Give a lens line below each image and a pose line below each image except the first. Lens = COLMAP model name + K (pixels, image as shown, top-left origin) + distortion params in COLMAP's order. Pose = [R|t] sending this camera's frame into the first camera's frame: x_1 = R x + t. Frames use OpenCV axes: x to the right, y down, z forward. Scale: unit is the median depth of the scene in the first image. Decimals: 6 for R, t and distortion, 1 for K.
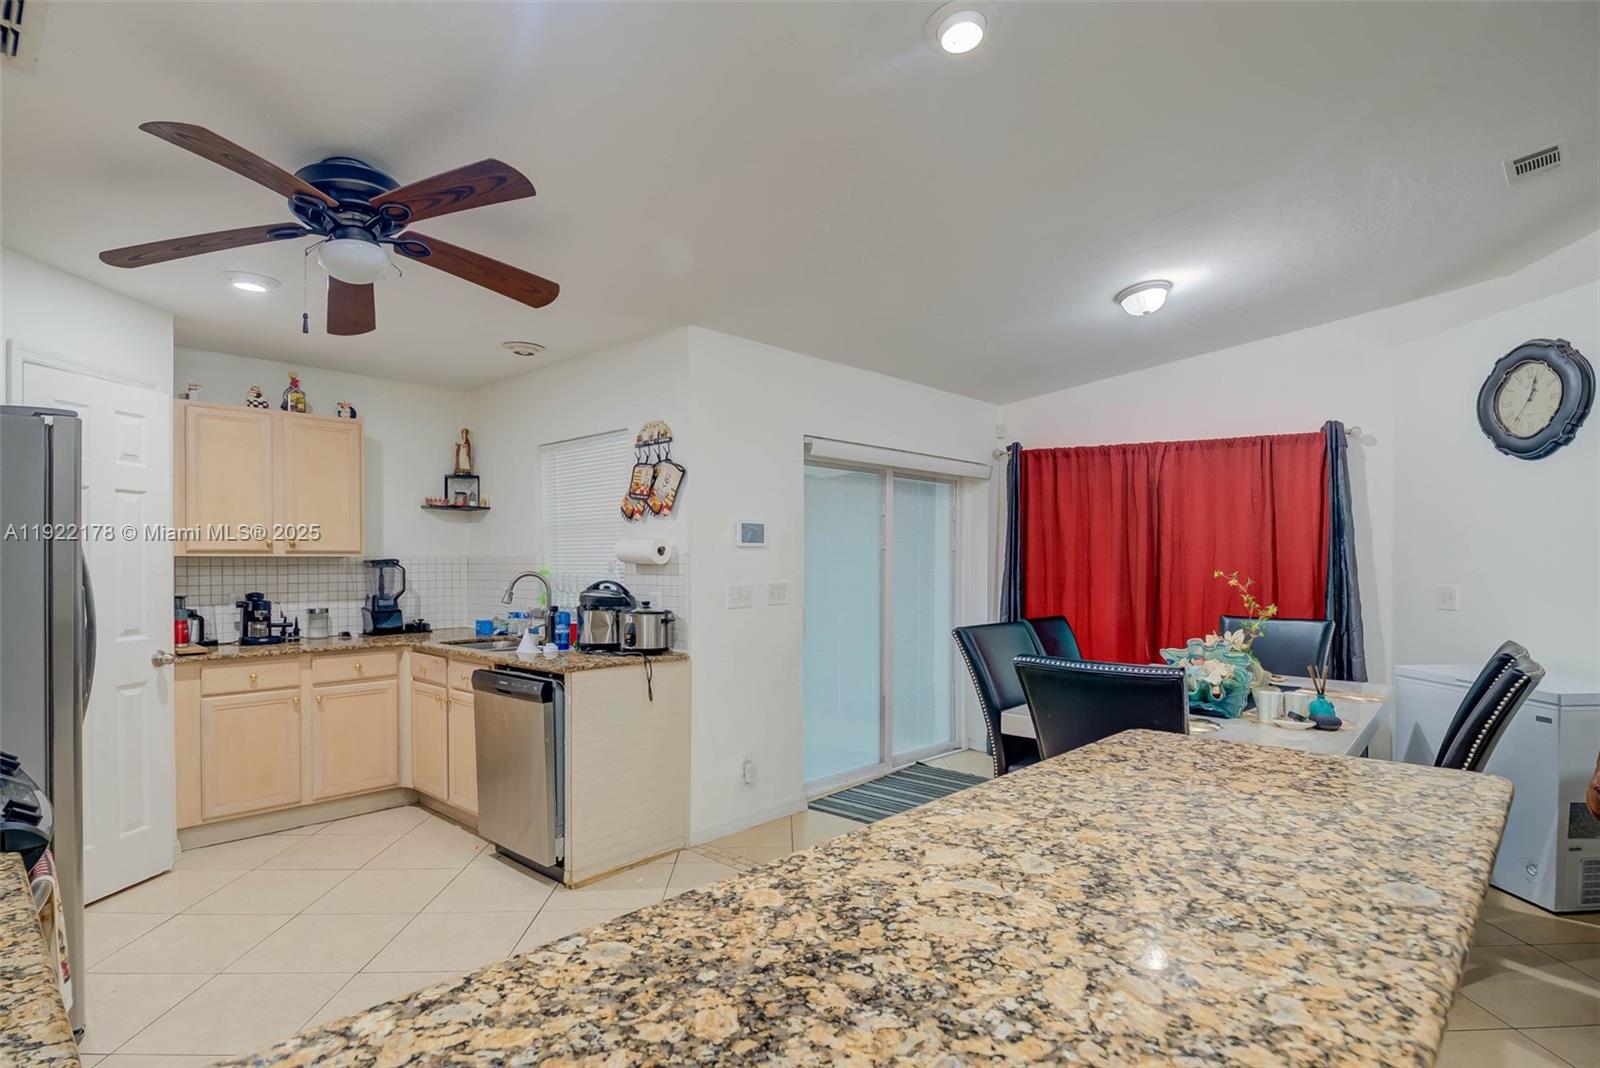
lens RADIAL K [[832.9, 0, 796.5], [0, 832.9, 562.3], [0, 0, 1]] dist [0.003935, -0.000081]
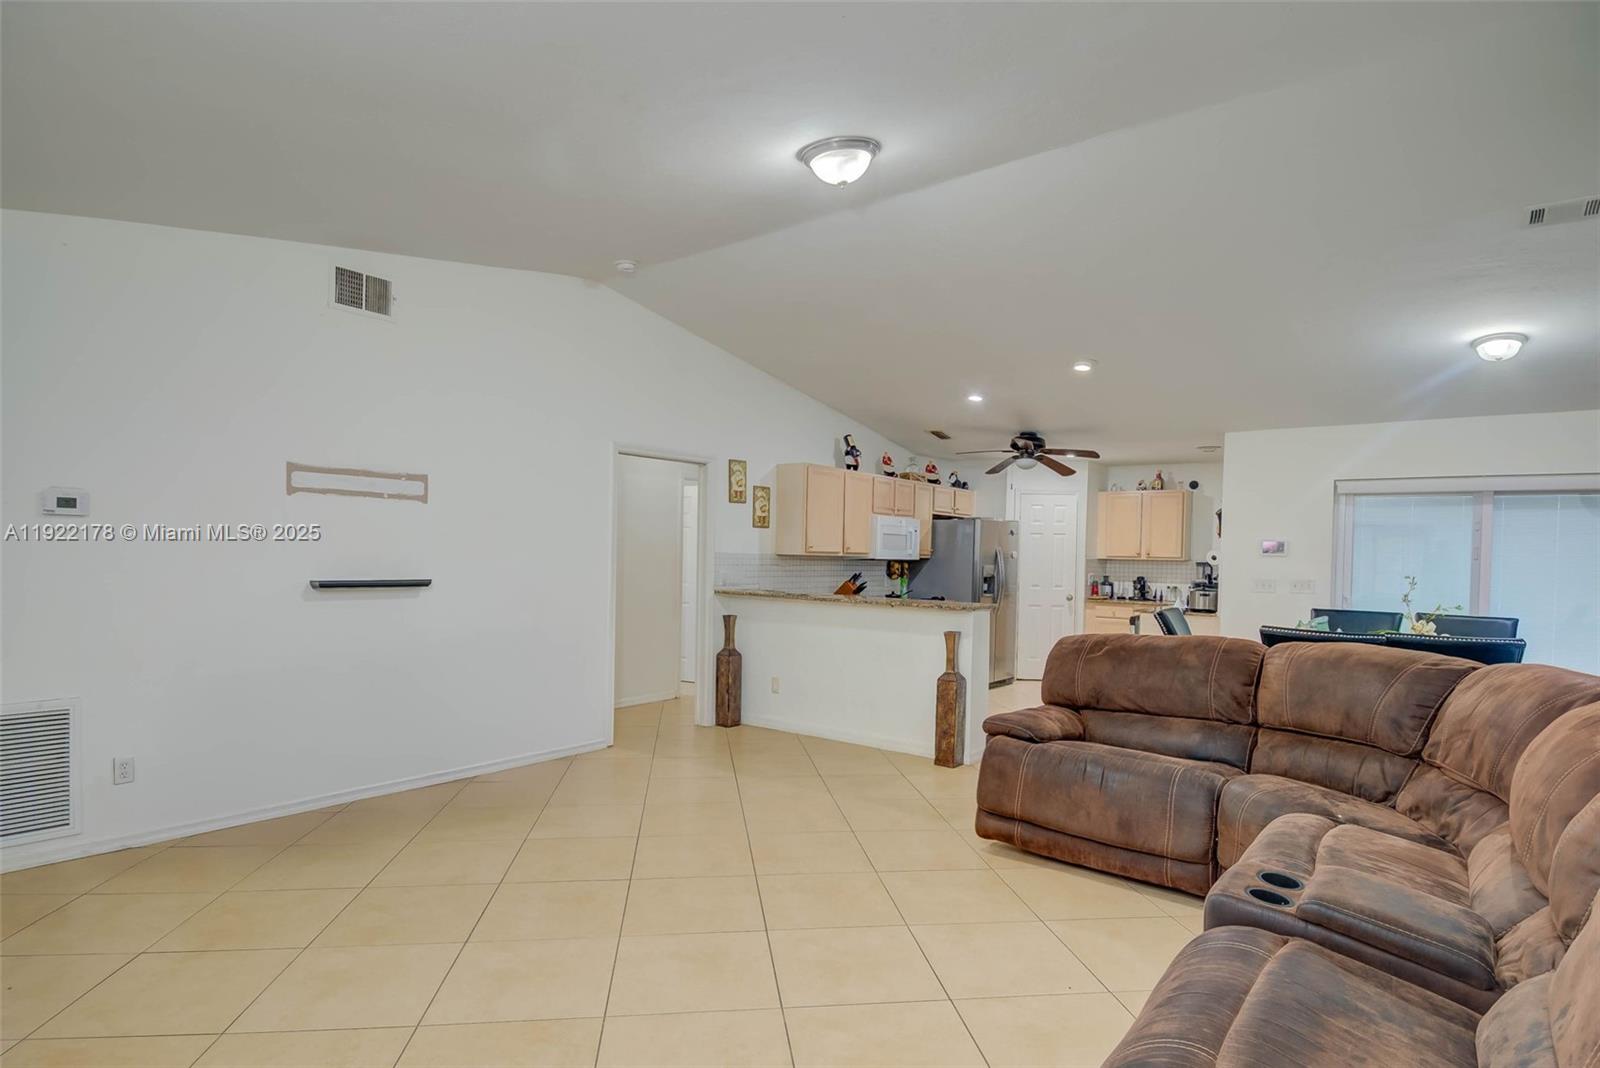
lens RADIAL K [[832.9, 0, 796.5], [0, 832.9, 562.3], [0, 0, 1]] dist [0.003935, -0.000081]
pose [[0.073911, 0.012122, -0.997191, 1.410189], [-0.020033, 0.999742, 0.010668, -0.004636], [0.997064, 0.019188, 0.074135, -0.039667]]
